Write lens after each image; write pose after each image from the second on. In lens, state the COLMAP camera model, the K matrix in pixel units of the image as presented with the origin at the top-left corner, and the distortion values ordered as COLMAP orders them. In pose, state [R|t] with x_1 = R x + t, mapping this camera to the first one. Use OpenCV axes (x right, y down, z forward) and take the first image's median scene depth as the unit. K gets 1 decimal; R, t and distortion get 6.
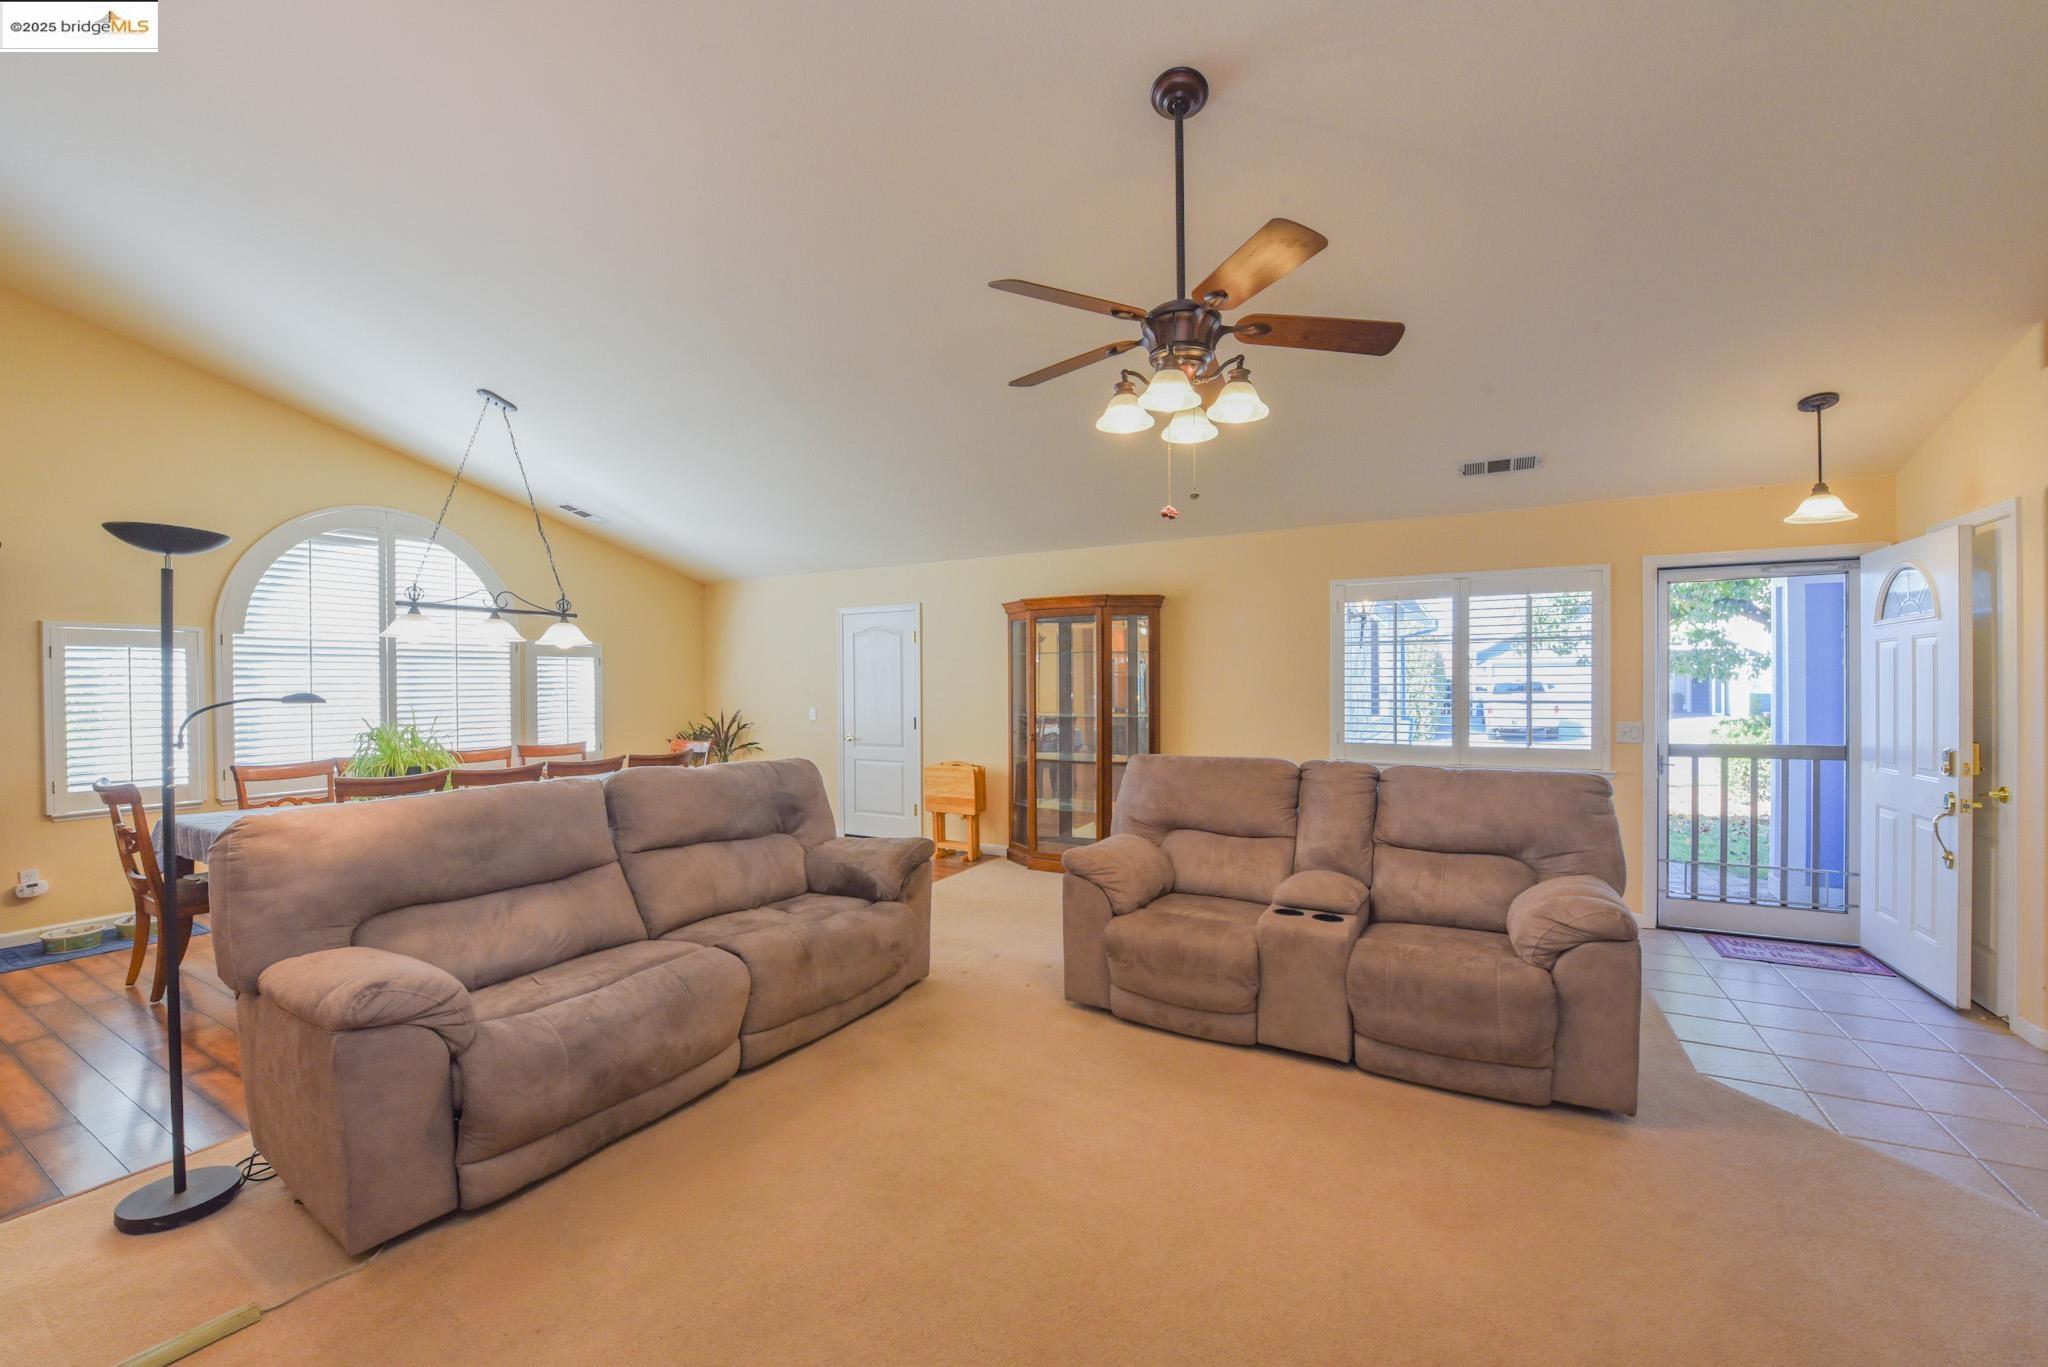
lens RADIAL K [[812.0, 0, 1018.3], [0, 812.0, 687.9], [0, 0, 1]] dist [-0.016221, -0.002684]
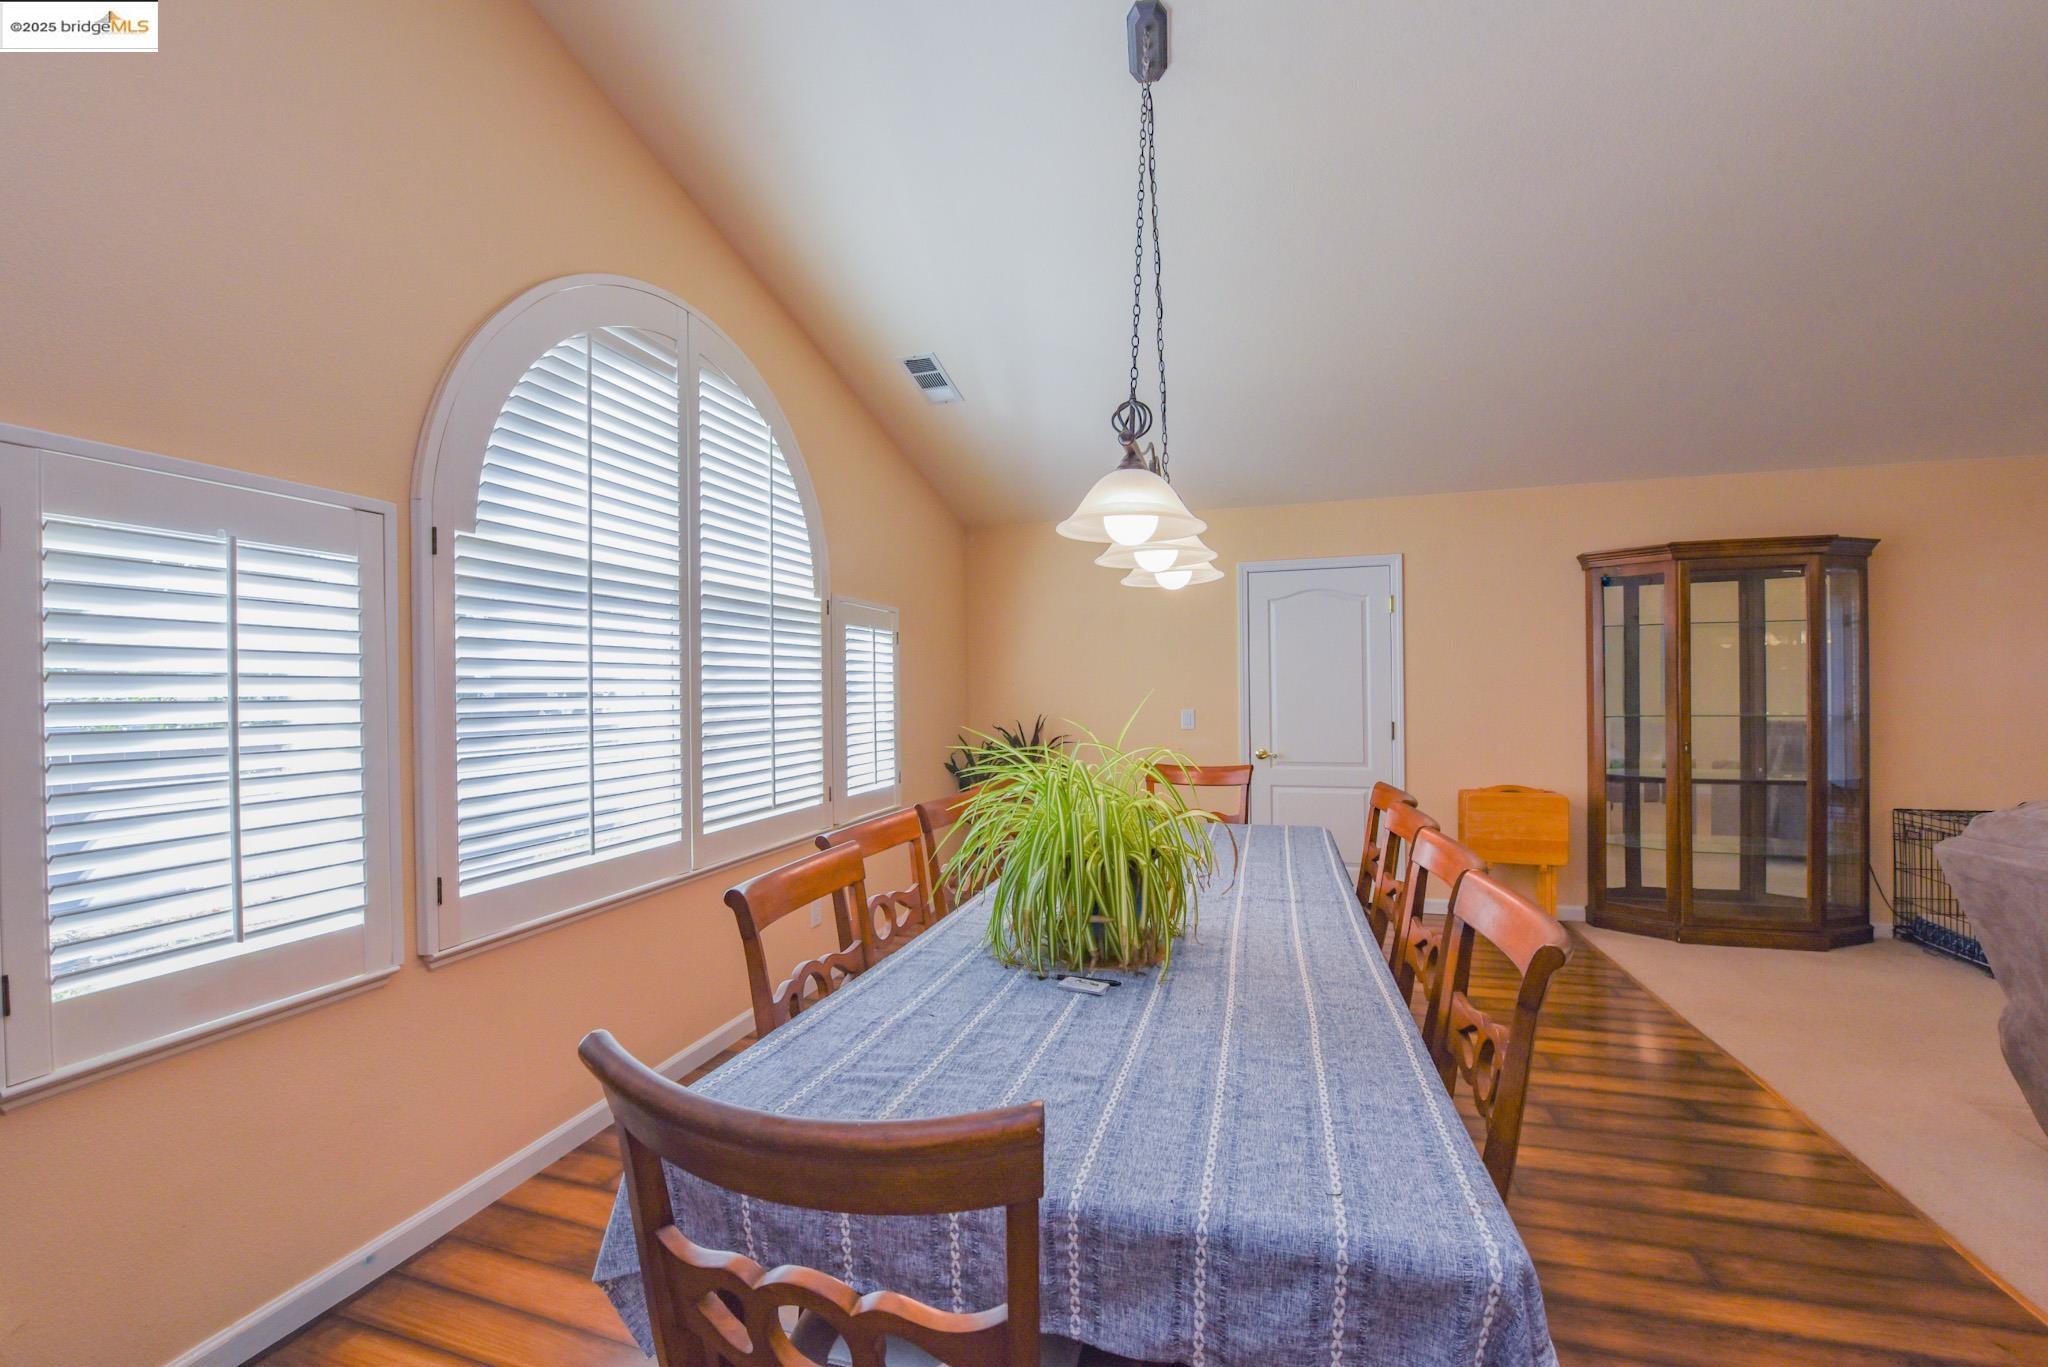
lens RADIAL K [[812.0, 0, 1018.3], [0, 812.0, 687.9], [0, 0, 1]] dist [-0.016221, -0.002684]
pose [[0.975930, -0.005789, 0.218009, -0.702688], [0.008254, 0.999912, -0.010399, 0.014633], [-0.217929, 0.011948, 0.975891, 0.483964]]
